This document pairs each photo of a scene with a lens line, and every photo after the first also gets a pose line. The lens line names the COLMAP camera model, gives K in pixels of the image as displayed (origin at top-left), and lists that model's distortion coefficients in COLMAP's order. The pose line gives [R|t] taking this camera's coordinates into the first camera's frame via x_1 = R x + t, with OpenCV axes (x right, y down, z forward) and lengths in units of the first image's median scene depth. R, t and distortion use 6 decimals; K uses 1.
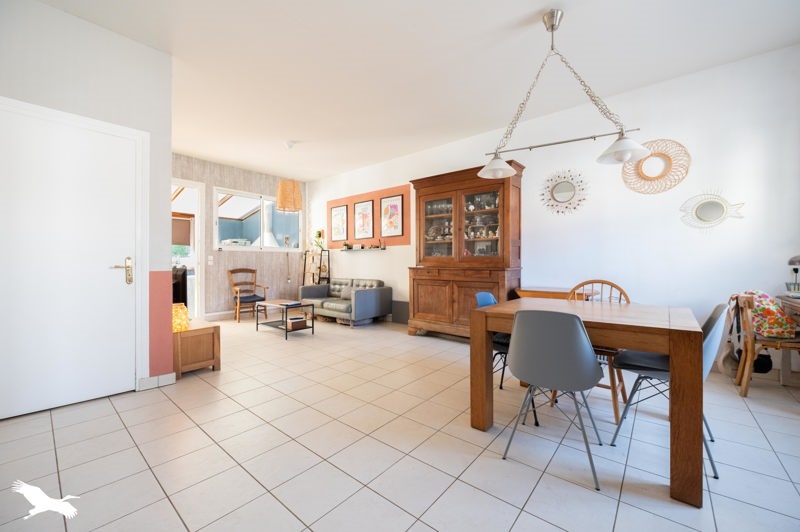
lens RADIAL K [[316.4, 0, 401.5], [0, 316.4, 262.9], [0, 0, 1]] dist [-0.001595, -0.000142]
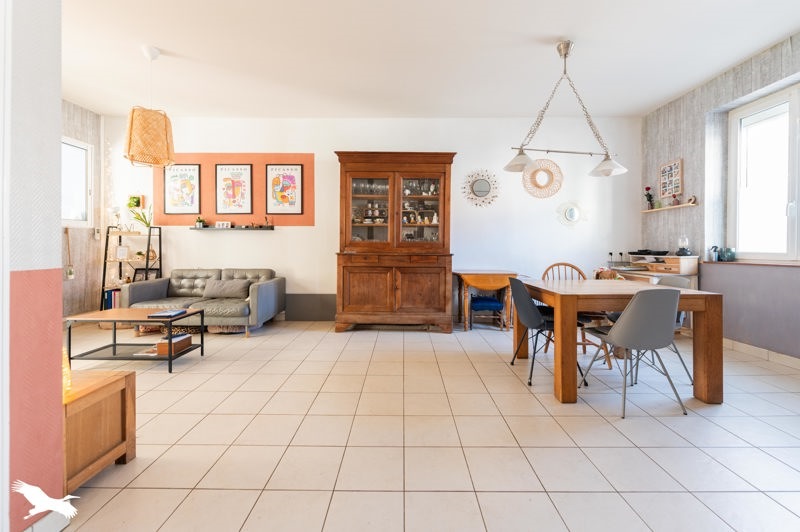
lens RADIAL K [[323.2, 0, 402.0], [0, 323.2, 246.4], [0, 0, 1]] dist [0.008772, -0.000126]
pose [[0.771051, 0.004515, 0.636758, -0.395841], [-0.006297, 0.999980, 0.000534, -0.005458], [-0.636743, -0.004422, 0.771064, 0.217683]]
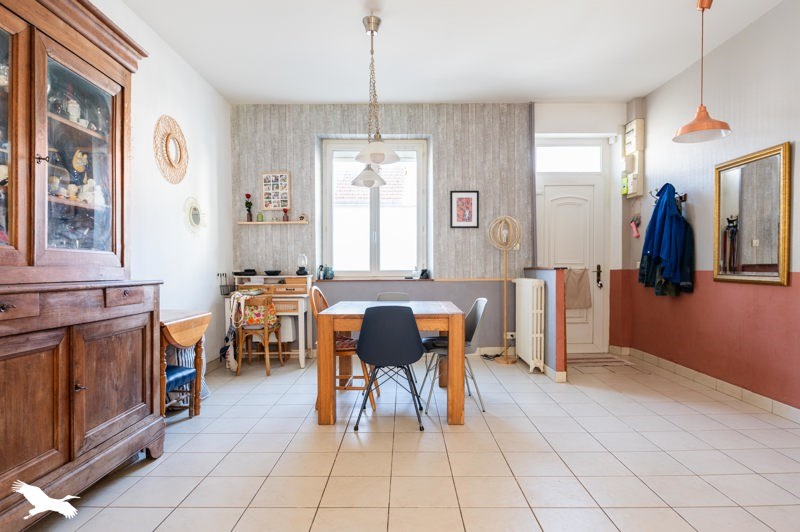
lens RADIAL K [[476.7, 0, 404.1], [0, 476.7, 282.4], [0, 0, 1]] dist [-0.003644, -0.002052]
pose [[-0.644687, -0.020637, 0.764168, -0.372794], [-0.001668, 0.999671, 0.025591, 0.001633], [-0.764445, 0.015224, -0.644510, 0.949661]]
